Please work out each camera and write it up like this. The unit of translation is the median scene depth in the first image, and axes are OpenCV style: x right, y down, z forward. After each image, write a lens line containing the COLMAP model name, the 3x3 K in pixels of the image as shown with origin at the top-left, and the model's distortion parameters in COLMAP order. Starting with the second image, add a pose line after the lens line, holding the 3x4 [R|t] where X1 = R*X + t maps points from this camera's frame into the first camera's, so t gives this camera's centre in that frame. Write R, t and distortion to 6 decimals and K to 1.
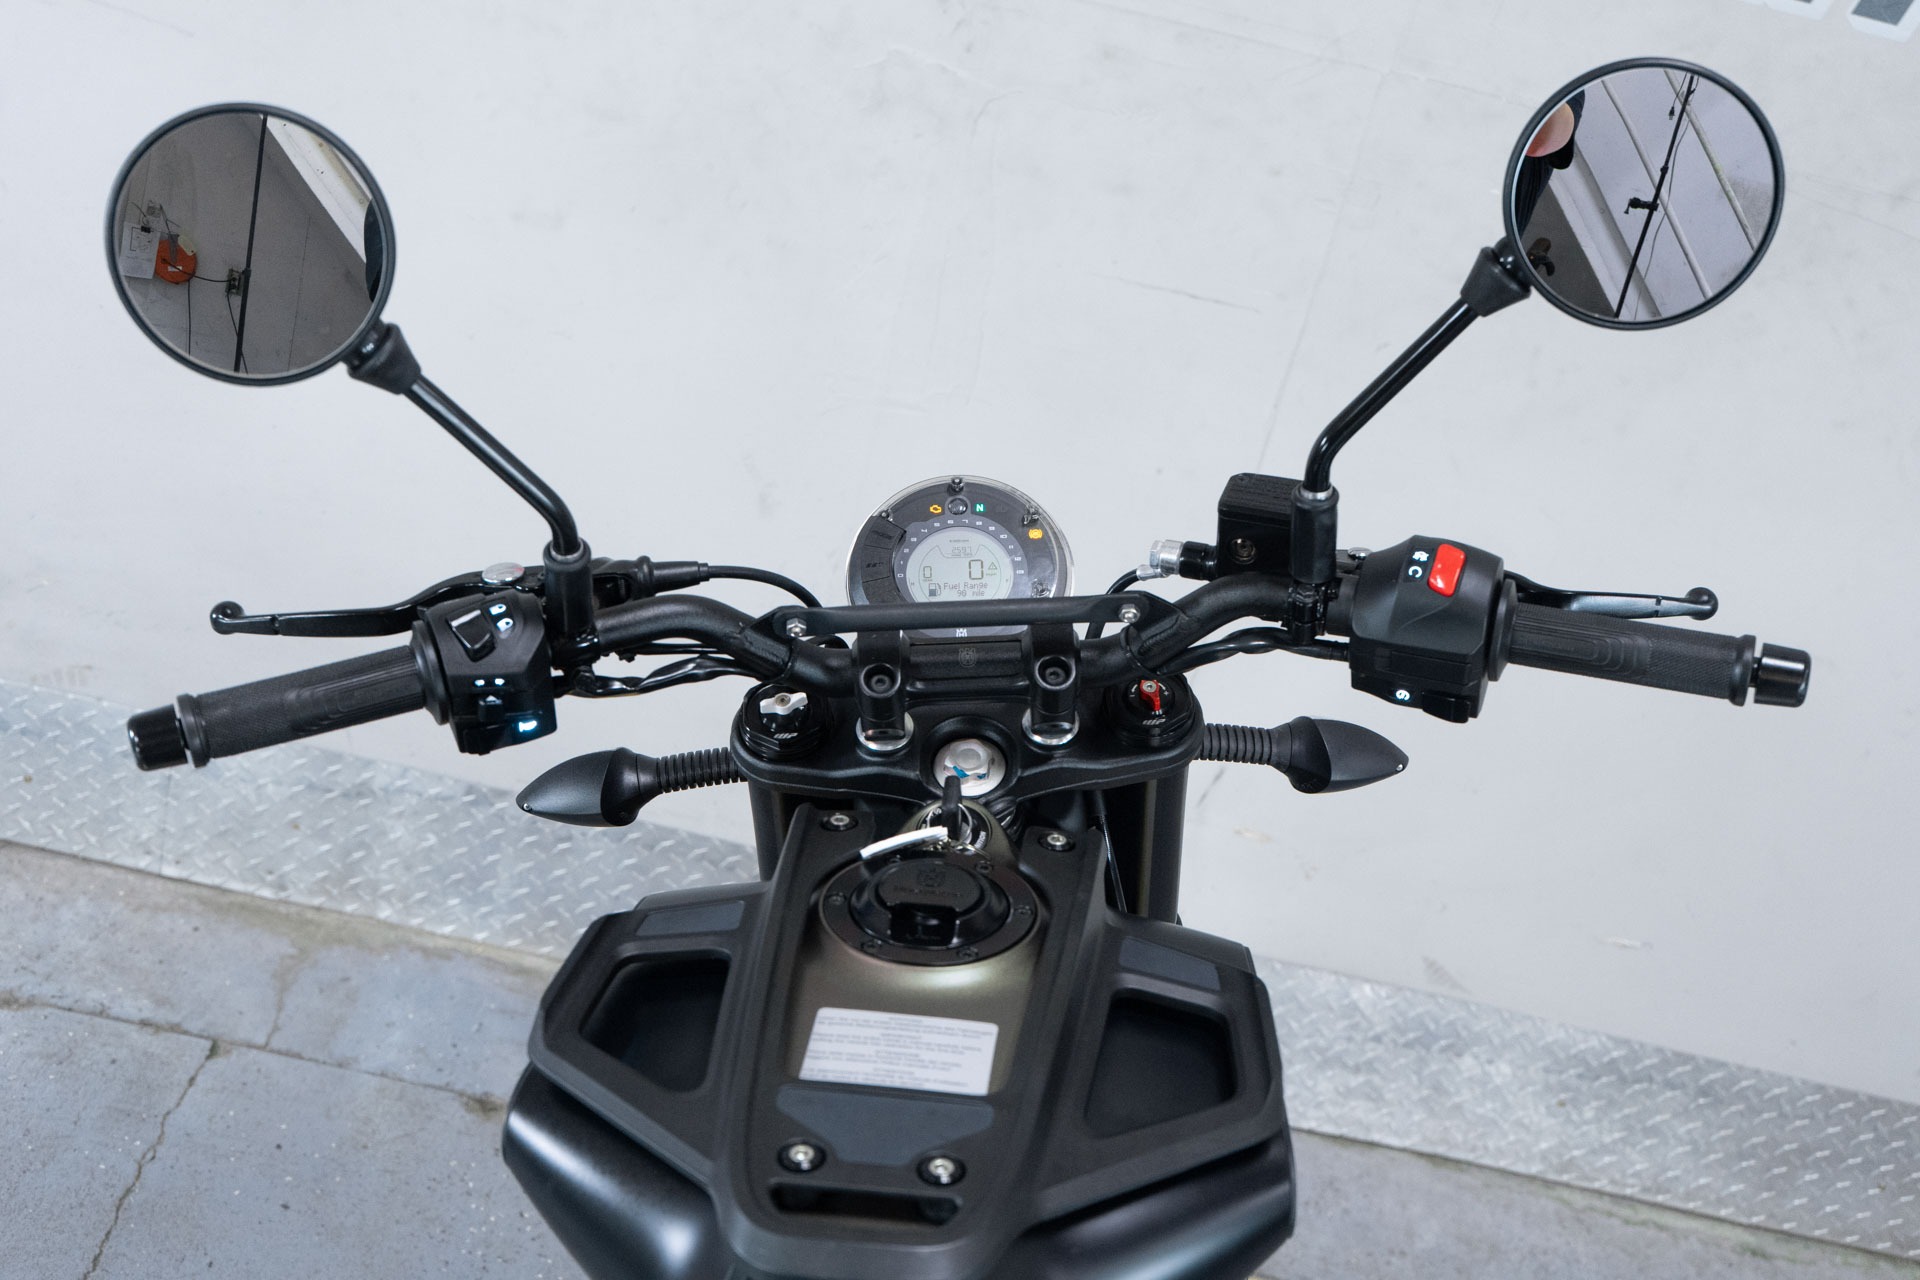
lens RADIAL K [[2246.6, 0, 960.0], [0, 2246.6, 640.0], [0, 0, 1]] dist [0.028570, 0.010709]
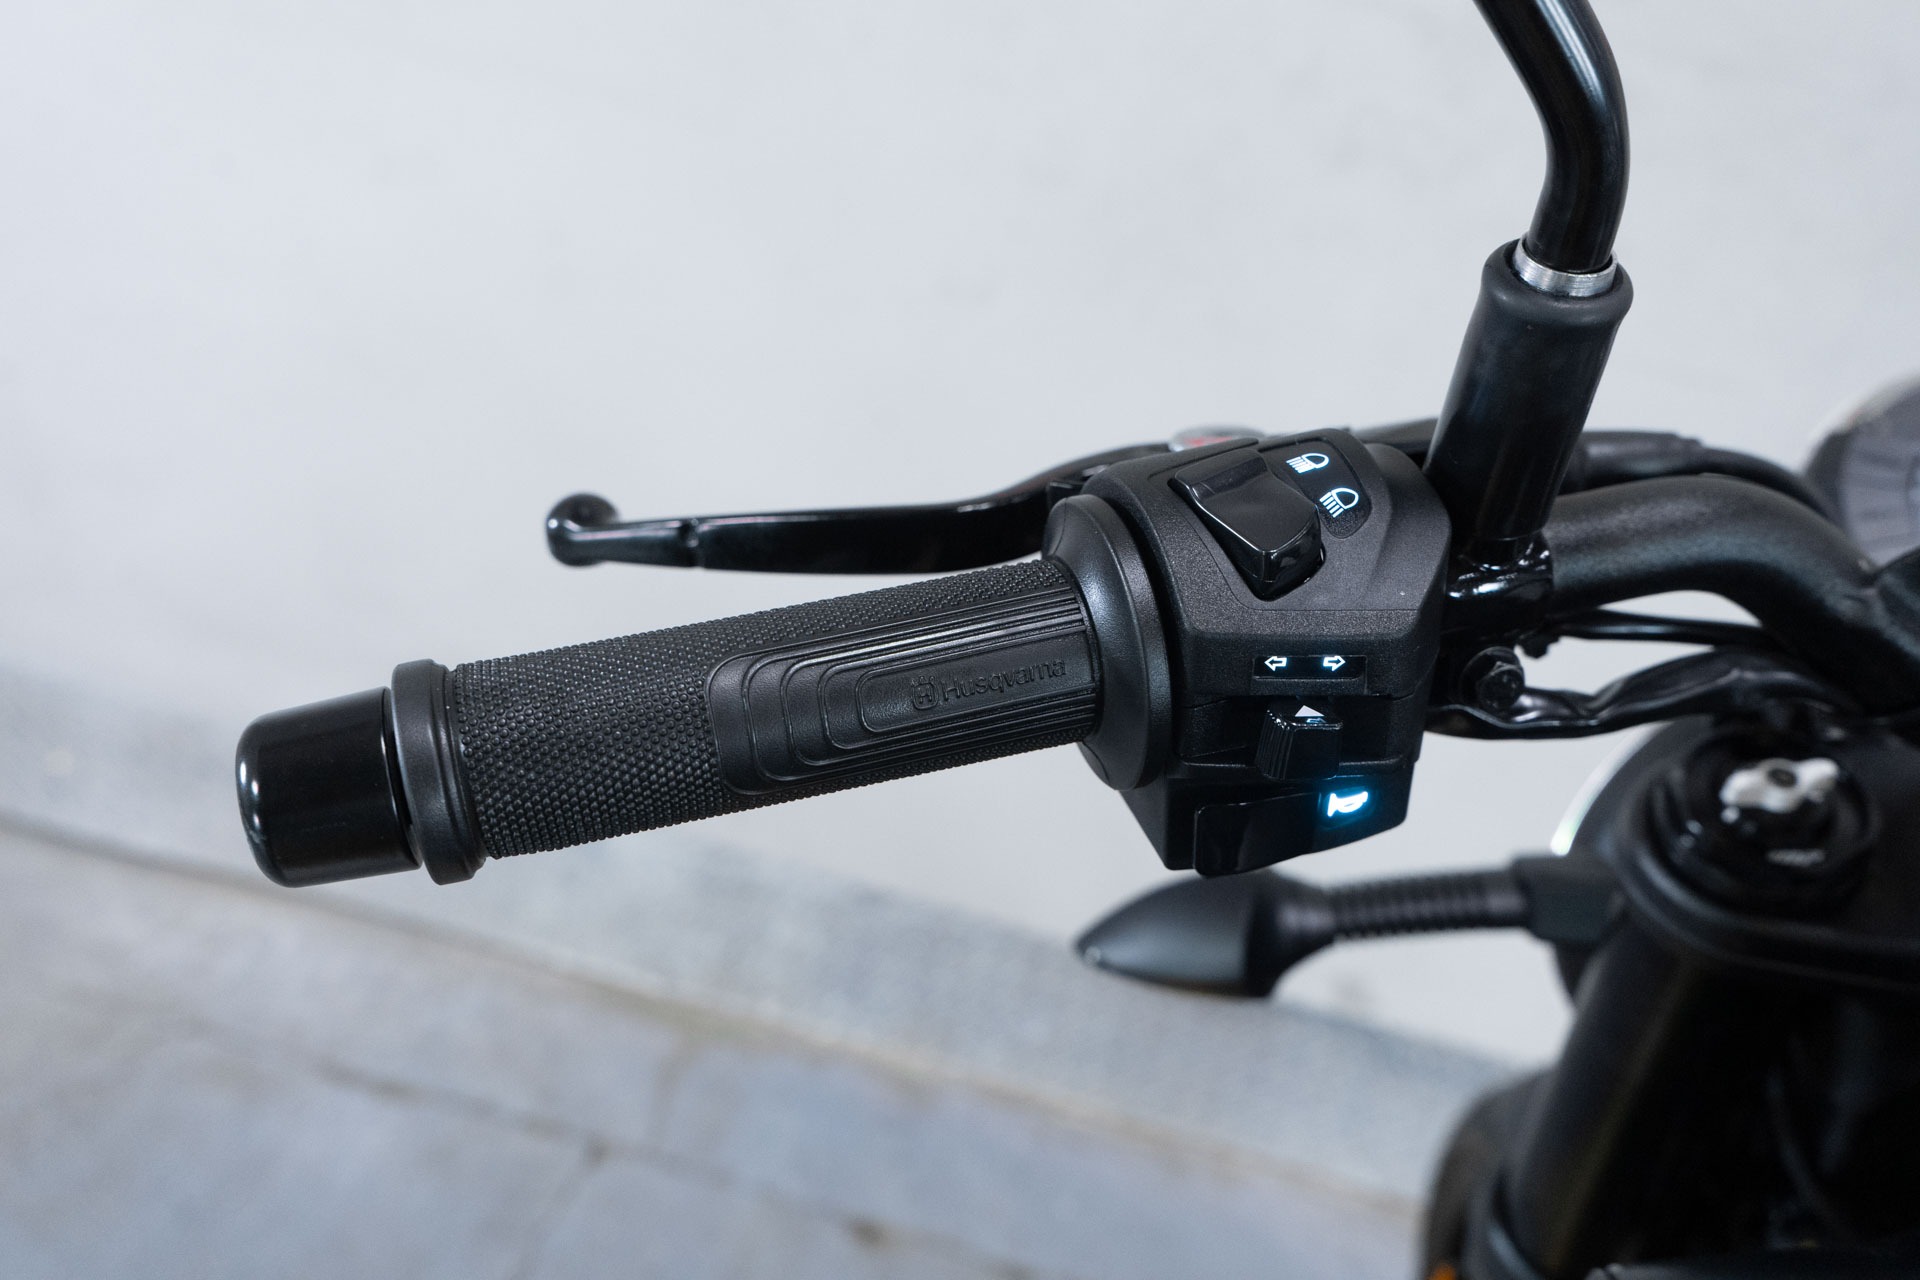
lens RADIAL K [[1504.3, 0, 960.0], [0, 1504.3, 640.0], [0, 0, 1]] dist [0.004177, 0.002893]
pose [[0.993430, 0.025532, -0.111556, -0.220929], [-0.036256, 0.994799, -0.095183, 0.036253], [0.108546, 0.098602, 0.989189, 0.726776]]
